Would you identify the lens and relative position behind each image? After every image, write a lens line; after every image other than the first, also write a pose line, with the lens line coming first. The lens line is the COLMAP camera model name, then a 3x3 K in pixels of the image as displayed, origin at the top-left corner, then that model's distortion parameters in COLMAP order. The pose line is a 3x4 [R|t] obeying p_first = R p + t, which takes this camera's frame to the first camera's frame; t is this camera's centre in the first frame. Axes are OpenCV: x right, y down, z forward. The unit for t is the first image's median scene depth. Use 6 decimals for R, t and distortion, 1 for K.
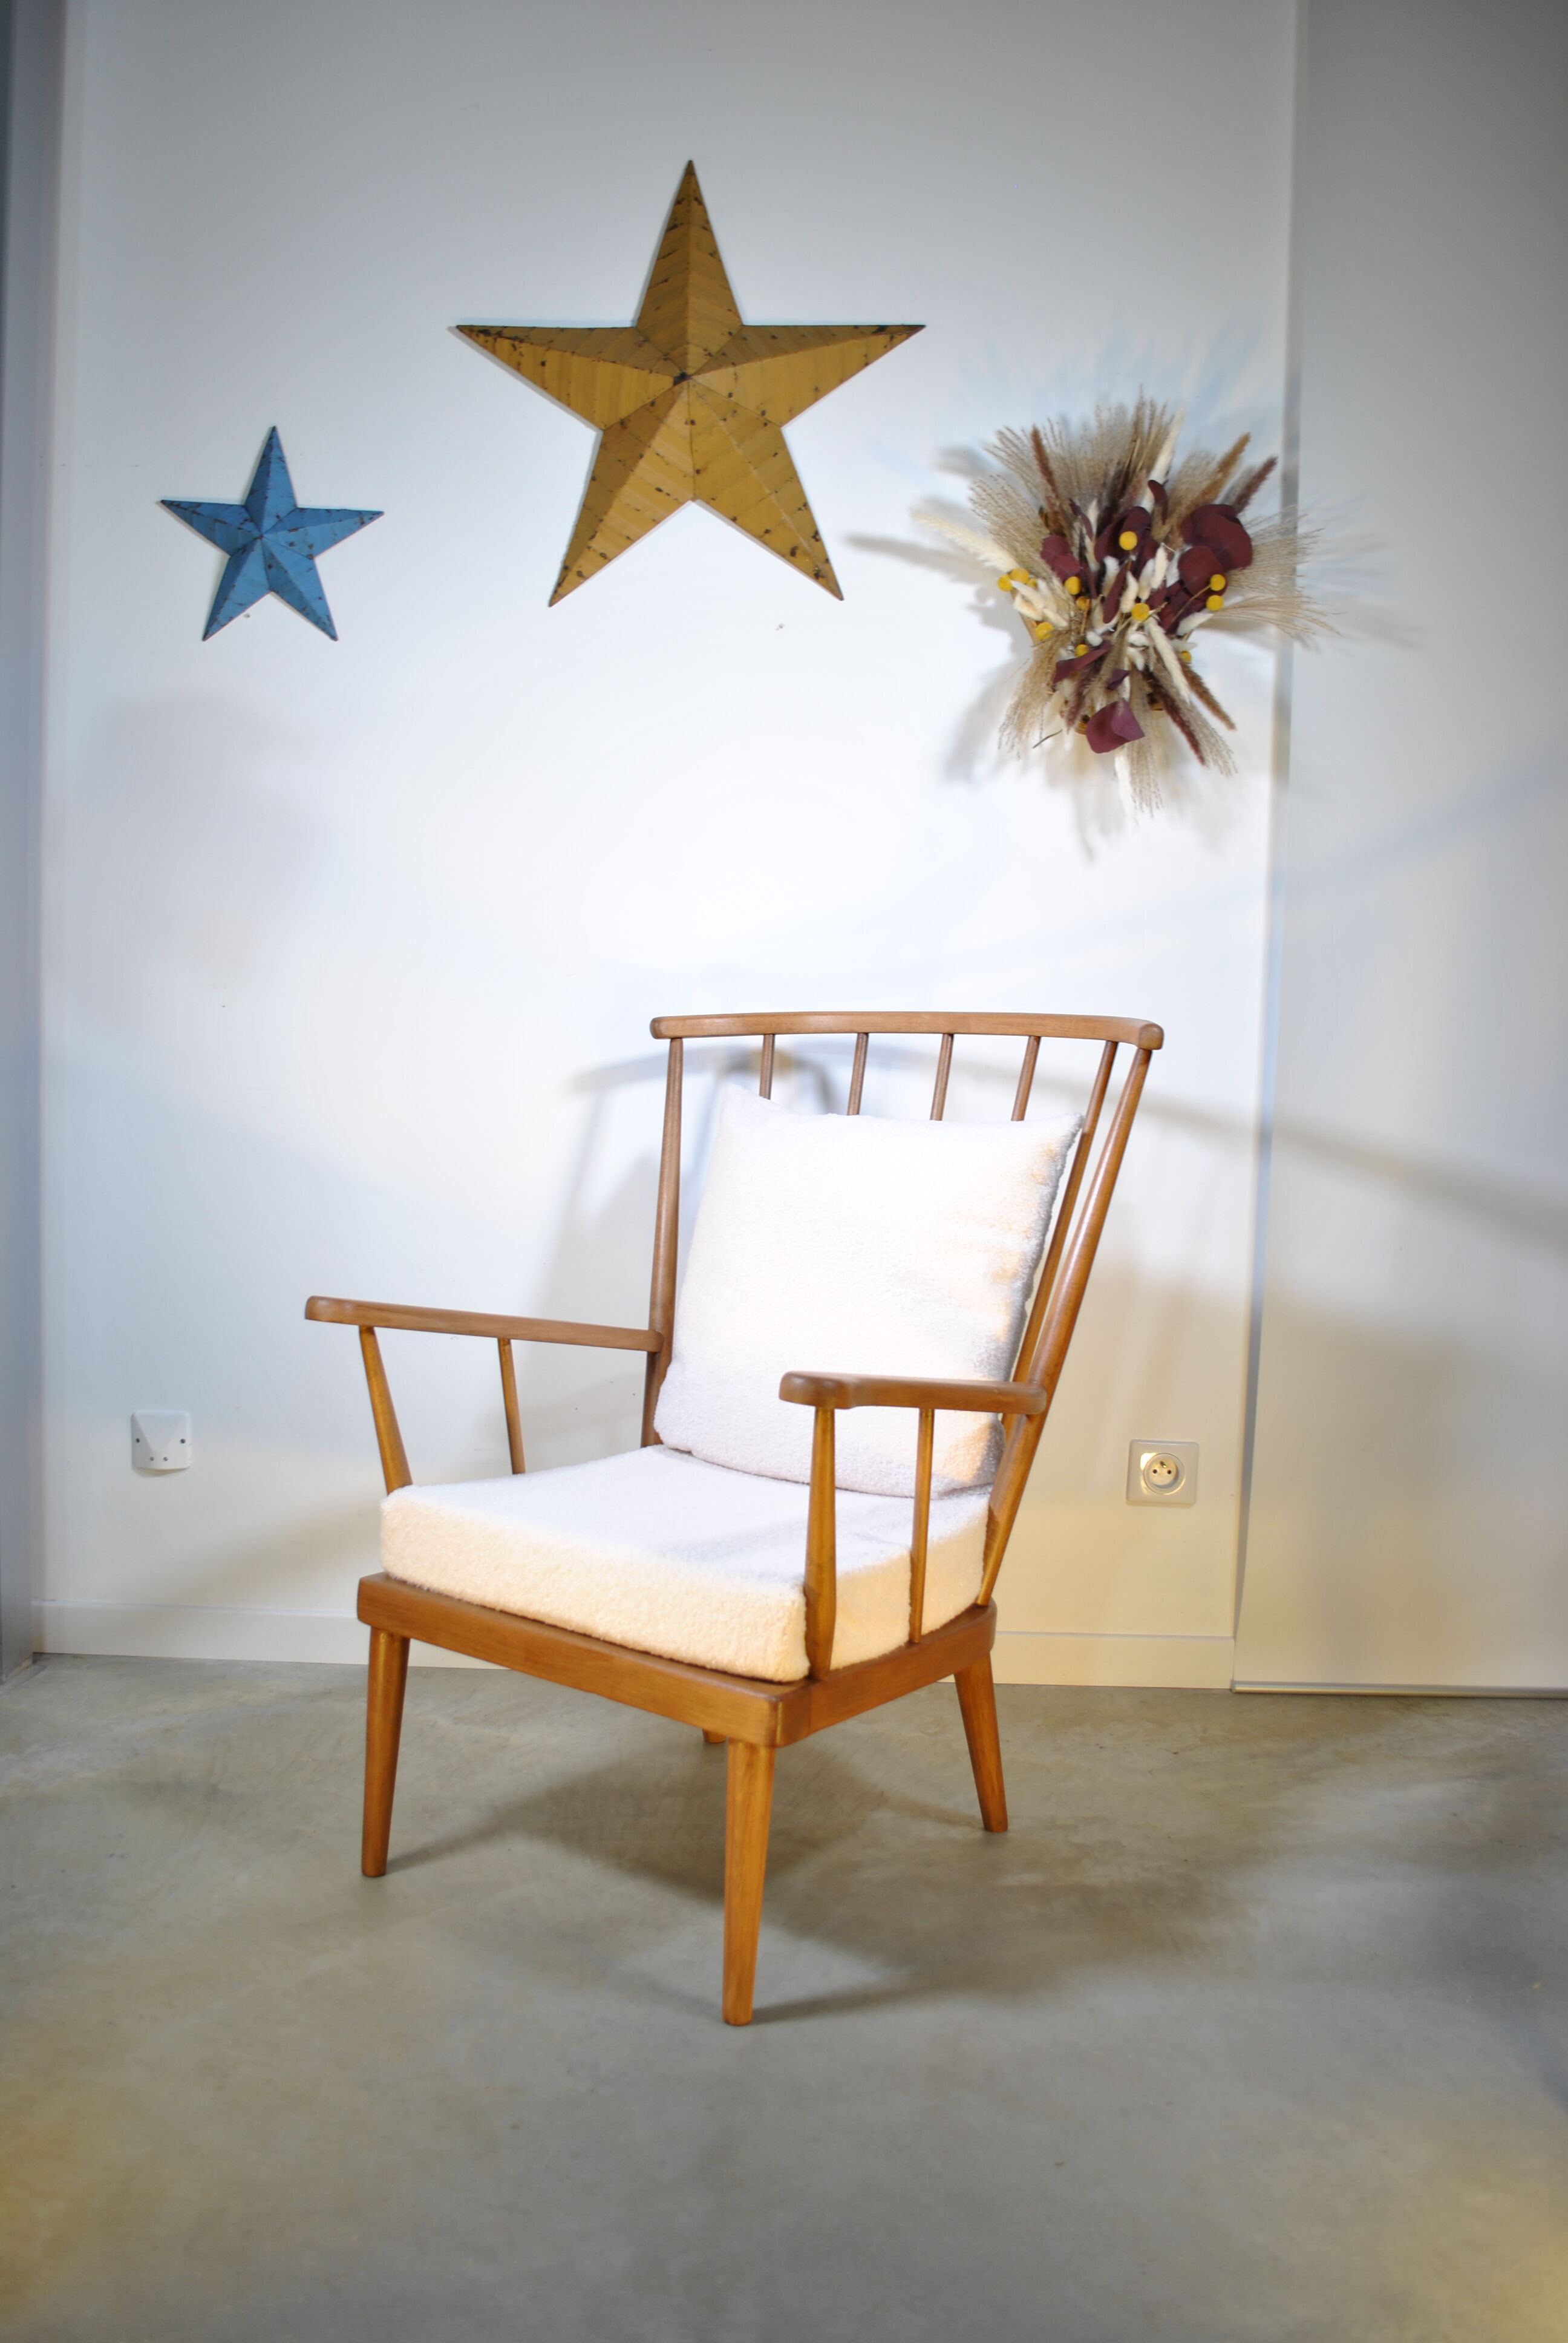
lens RADIAL K [[1899.4, 0, 782.3], [0, 1899.4, 1166.8], [0, 0, 1]] dist [-0.085196, 0.013338]
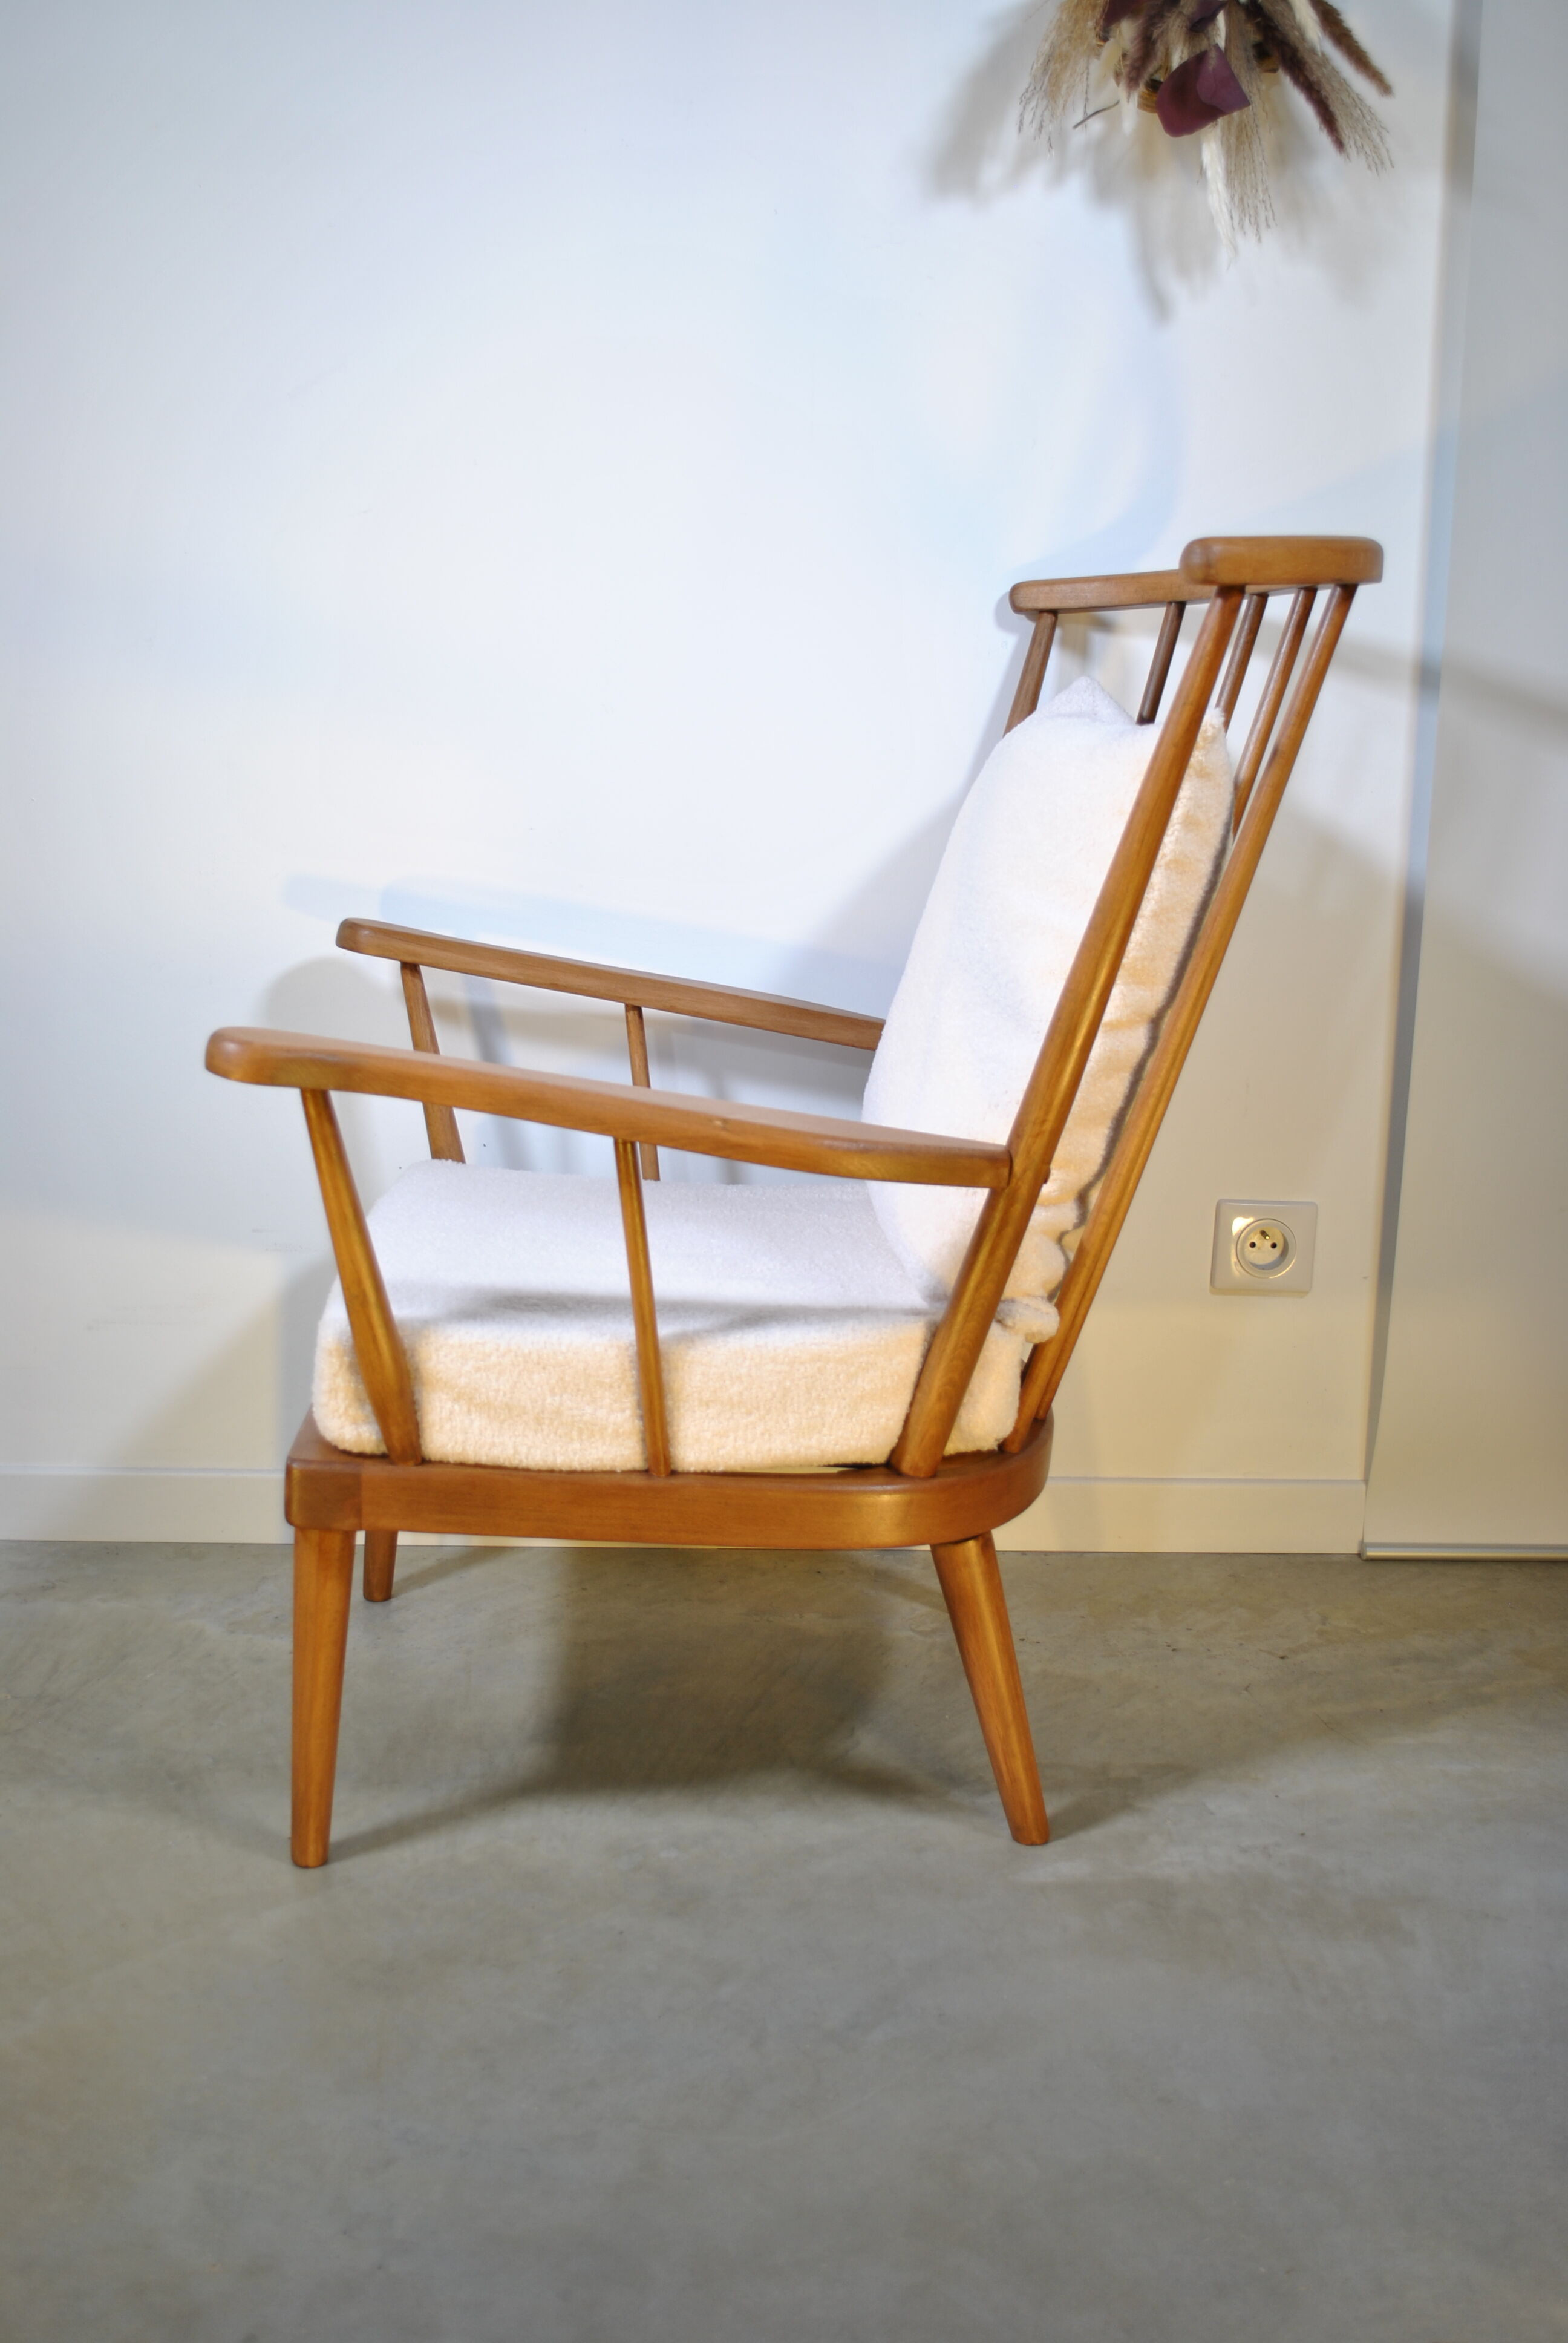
lens RADIAL K [[2355.6, 0, 776.2], [0, 2355.6, 1171.3], [0, 0, 1]] dist [-0.064474, 0.012504]
pose [[0.999841, -0.017219, 0.004615, 0.023113], [0.016379, 0.989511, 0.143523, 0.010939], [-0.007038, -0.143425, 0.989636, 0.175914]]
